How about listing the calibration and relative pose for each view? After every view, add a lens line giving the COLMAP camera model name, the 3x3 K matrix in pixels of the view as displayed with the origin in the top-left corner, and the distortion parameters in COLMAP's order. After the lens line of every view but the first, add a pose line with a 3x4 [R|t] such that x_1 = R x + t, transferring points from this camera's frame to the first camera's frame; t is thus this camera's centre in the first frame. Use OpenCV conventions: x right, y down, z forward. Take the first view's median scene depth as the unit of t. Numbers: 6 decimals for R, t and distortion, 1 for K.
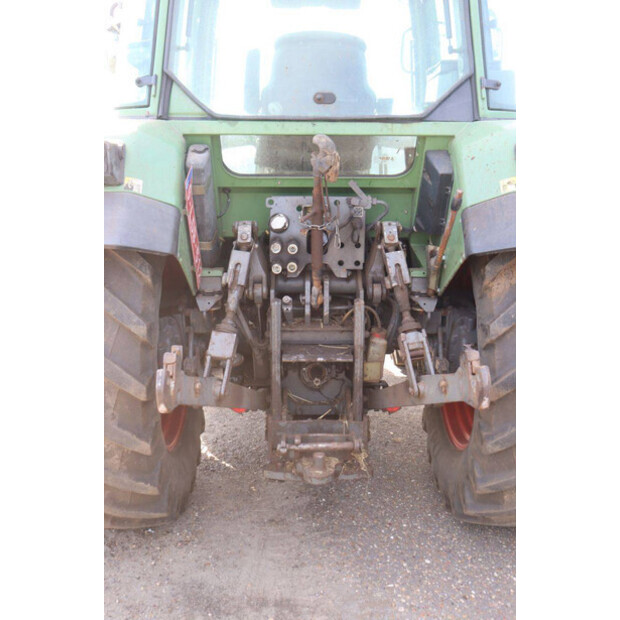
lens RADIAL K [[668.6, 0, 310.0], [0, 668.6, 310.0], [0, 0, 1]] dist [-0.109233, 0.262509]
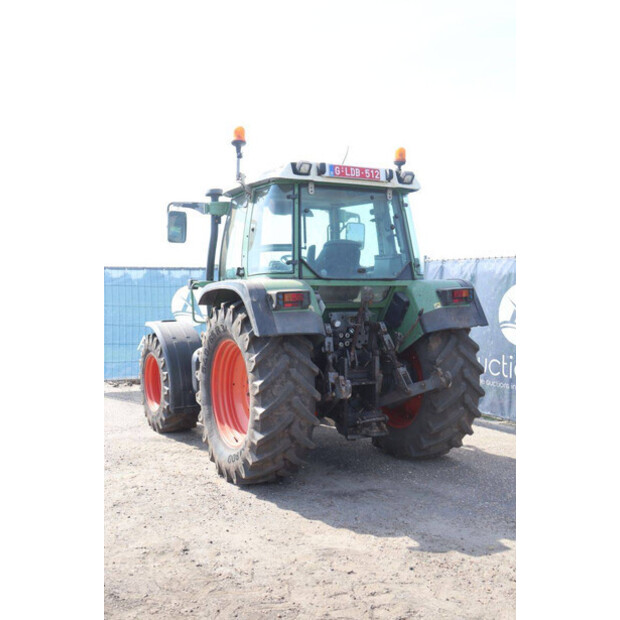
lens RADIAL K [[668.6, 0, 310.0], [0, 668.6, 310.0], [0, 0, 1]] dist [-0.109233, 0.262509]
pose [[0.888800, -0.019160, 0.457895, -1.190529], [0.098044, 0.983944, -0.149136, 0.150960], [-0.447685, 0.177446, 0.876408, -0.948529]]
